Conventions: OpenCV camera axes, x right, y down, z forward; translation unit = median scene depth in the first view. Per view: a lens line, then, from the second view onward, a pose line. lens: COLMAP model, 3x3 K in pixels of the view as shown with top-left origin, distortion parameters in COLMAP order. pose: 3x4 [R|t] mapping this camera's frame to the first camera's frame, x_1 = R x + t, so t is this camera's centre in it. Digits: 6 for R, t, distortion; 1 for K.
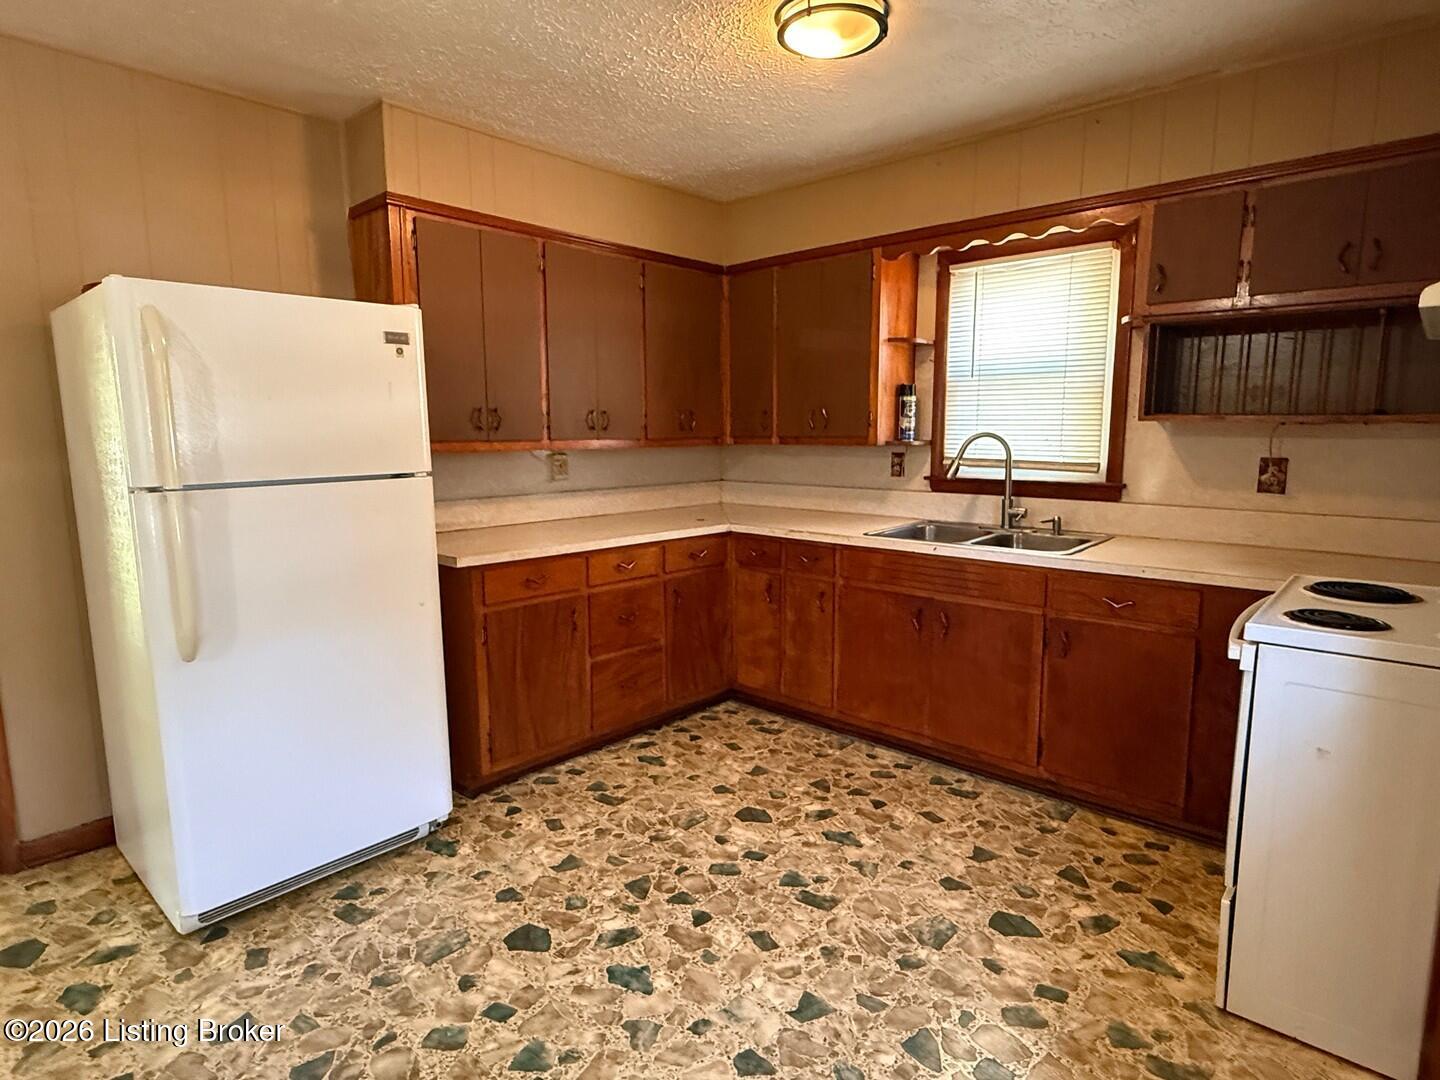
lens RADIAL K [[815.2, 0, 720.0], [0, 815.2, 540.0], [0, 0, 1]] dist [-0.000391, -0.000125]
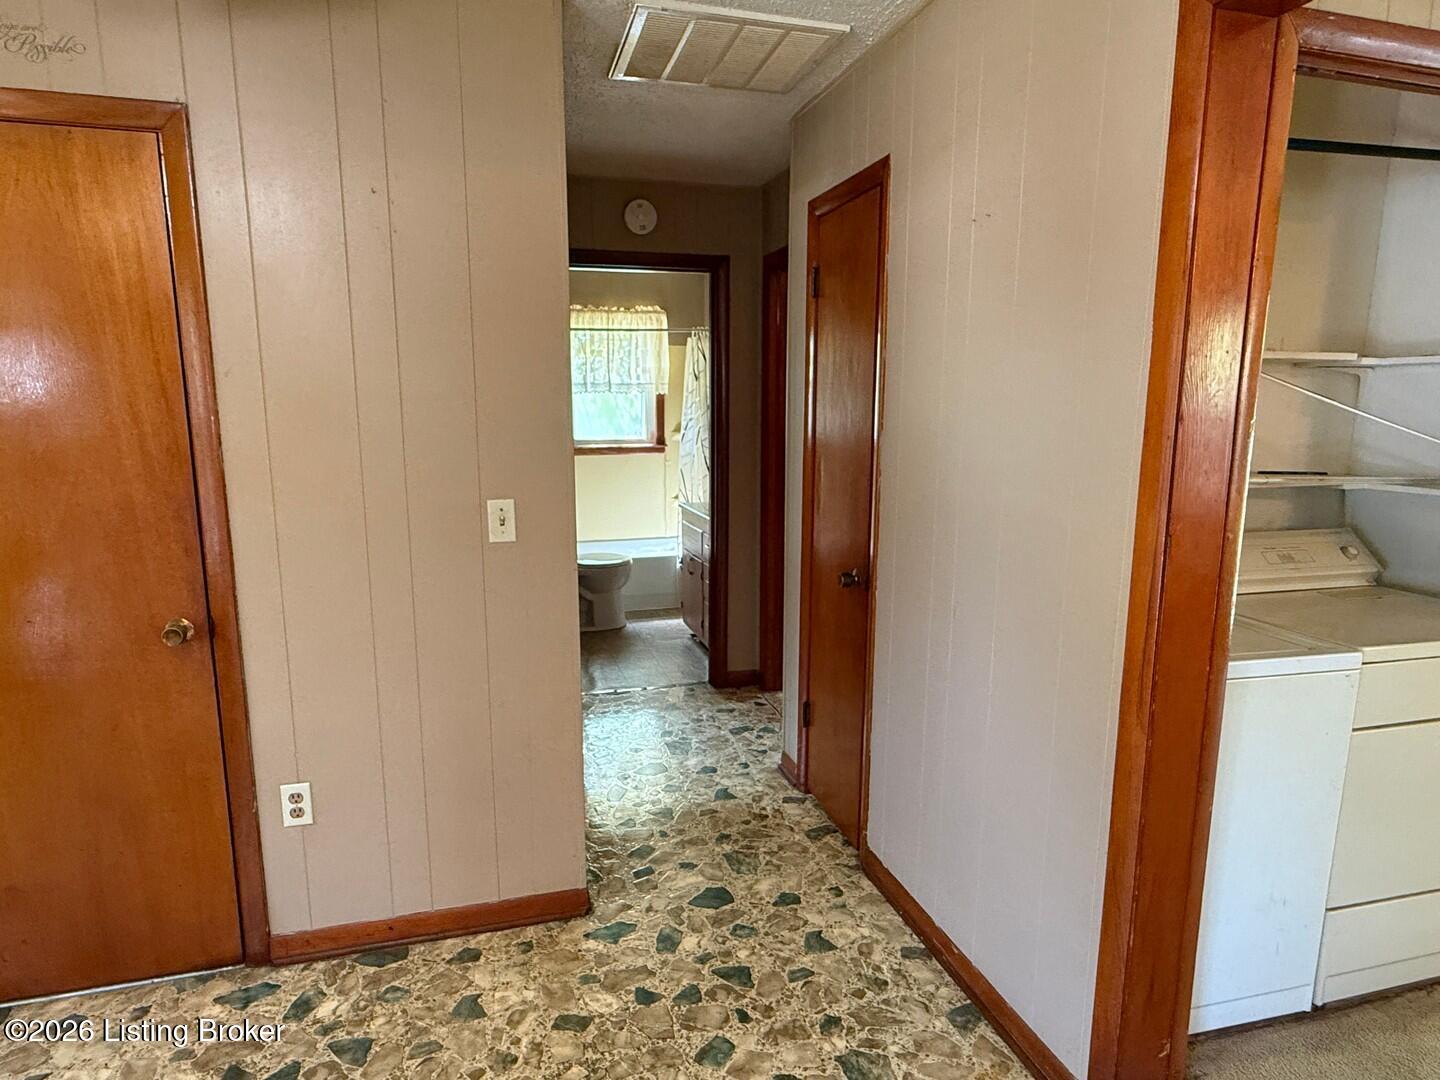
lens RADIAL K [[846.8, 0, 720.0], [0, 846.8, 540.0], [0, 0, 1]] dist [-0.002302, -0.000978]
pose [[-0.526523, 0.137306, -0.838999, 0.607213], [-0.112583, 0.966919, 0.228894, -0.193603], [0.842673, 0.214975, -0.493647, 1.124957]]
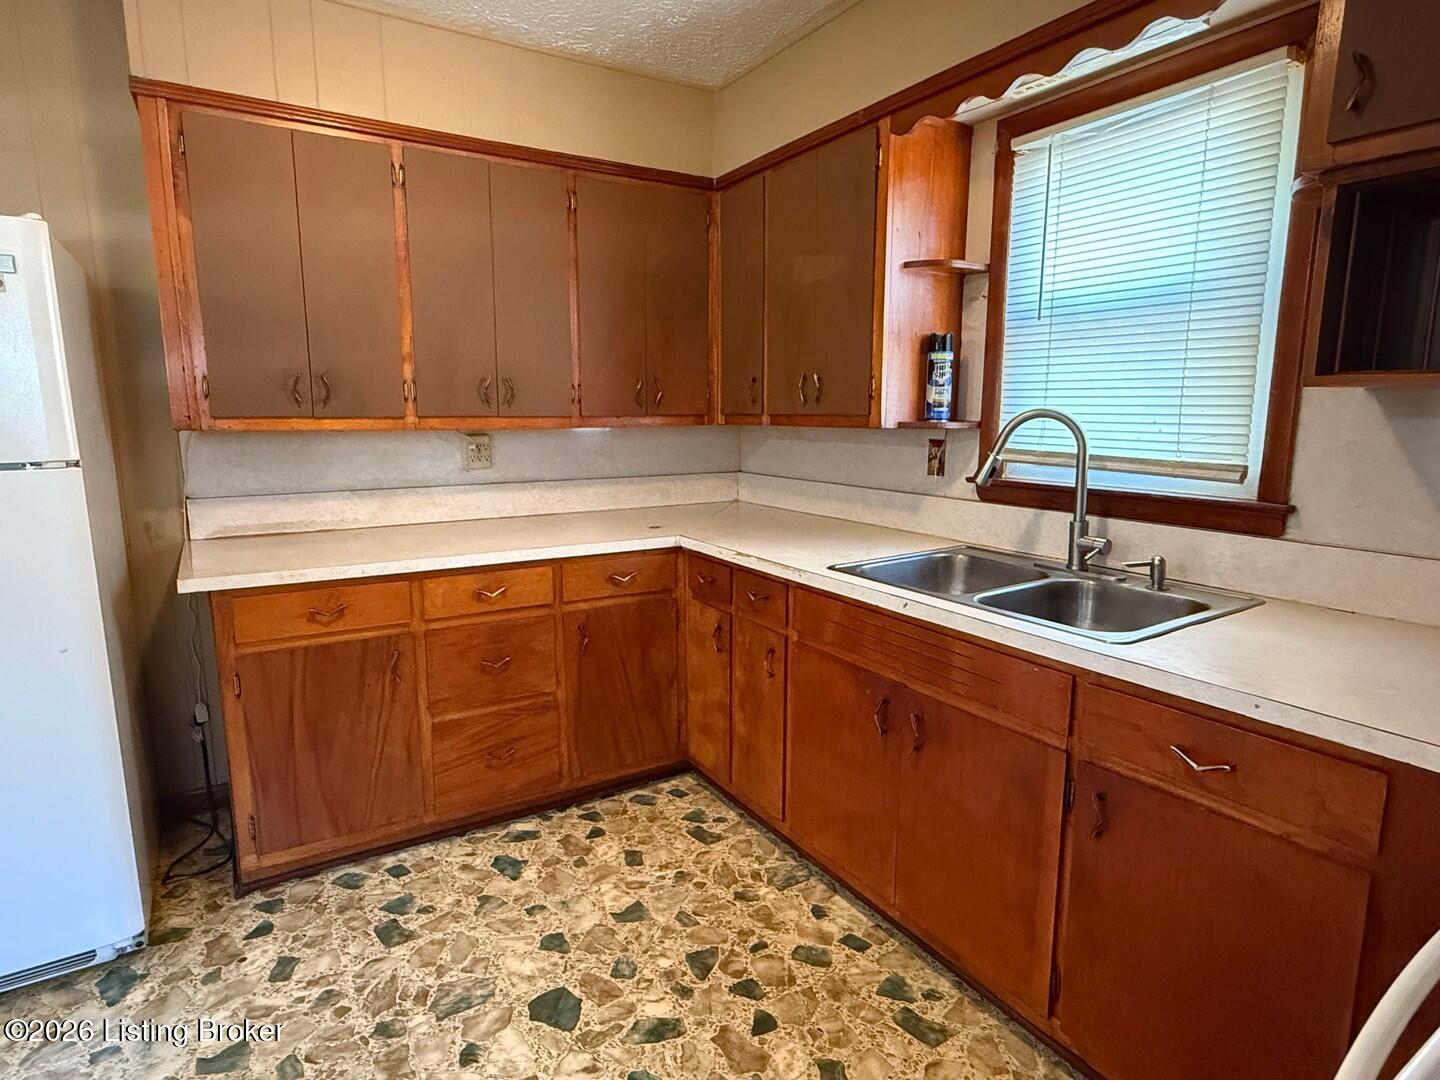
lens RADIAL K [[804.7, 0, 720.0], [0, 804.7, 540.0], [0, 0, 1]] dist [-0.002533, -0.001085]
pose [[0.960962, 0.048993, -0.272308, 0.261183], [-0.041408, 0.998579, 0.033535, -0.045315], [0.273564, -0.020950, 0.961626, 0.359639]]
